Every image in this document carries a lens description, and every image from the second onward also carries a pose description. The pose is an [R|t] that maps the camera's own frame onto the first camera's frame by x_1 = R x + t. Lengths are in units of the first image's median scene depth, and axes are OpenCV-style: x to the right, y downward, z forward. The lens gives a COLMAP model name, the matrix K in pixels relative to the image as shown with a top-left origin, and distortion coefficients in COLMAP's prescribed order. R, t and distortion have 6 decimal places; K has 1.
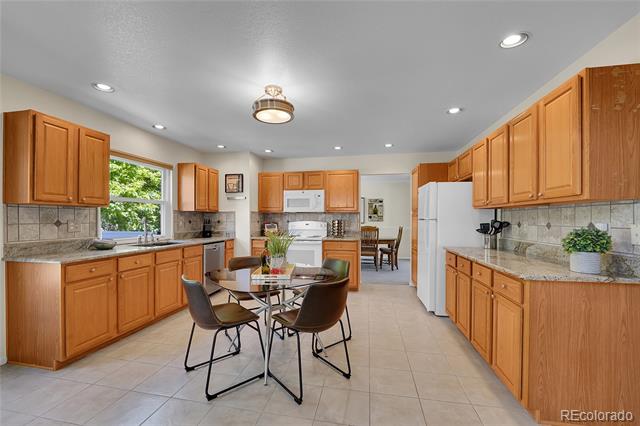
lens RADIAL K [[261.3, 0, 317.1], [0, 261.3, 217.5], [0, 0, 1]] dist [-0.000111, -0.000135]
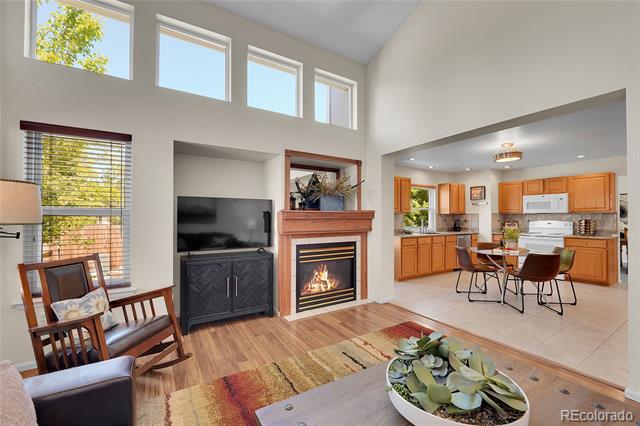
lens RADIAL K [[261.3, 0, 317.1], [0, 261.3, 217.5], [0, 0, 1]] dist [-0.000111, -0.000135]
pose [[0.671050, -0.002329, -0.741408, 0.144578], [0.005042, 0.999986, 0.001423, -0.007893], [0.741395, -0.004693, 0.671053, -0.590485]]
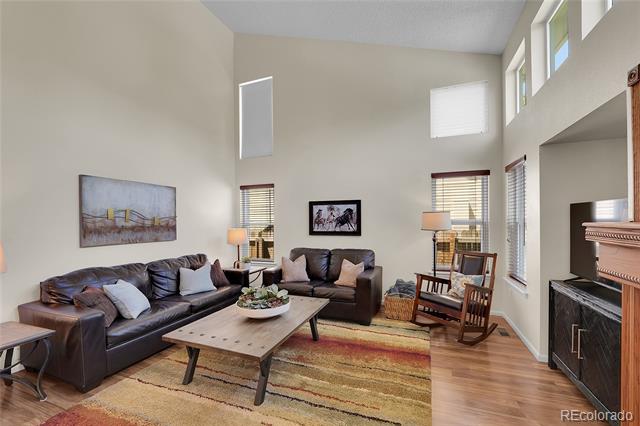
lens RADIAL K [[269.7, 0, 317.5], [0, 269.7, 221.2], [0, 0, 1]] dist [0.000915, -0.000021]
pose [[-0.981274, 0.012896, 0.192183, -0.196708], [0.012545, 0.999917, -0.003046, -0.026447], [-0.192206, -0.000578, -0.981354, 0.258743]]
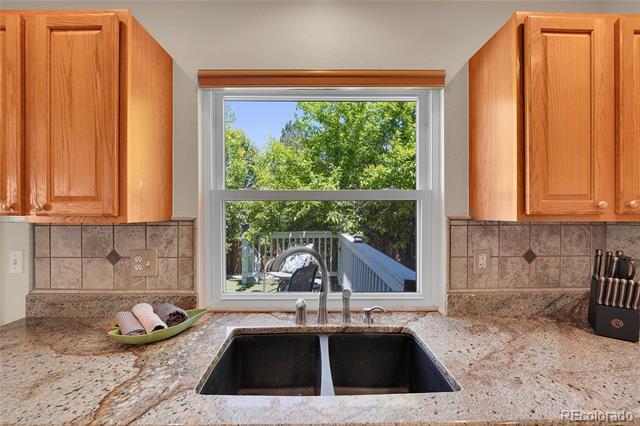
lens RADIAL K [[274.7, 0, 320.0], [0, 274.7, 213.0], [0, 0, 1]] dist [-0.000357, -0.000015]
pose [[0.197539, 0.000418, -0.980295, -0.252495], [0.006477, 0.999978, 0.001731, -0.033342], [0.980274, -0.006691, 0.197532, 0.750220]]
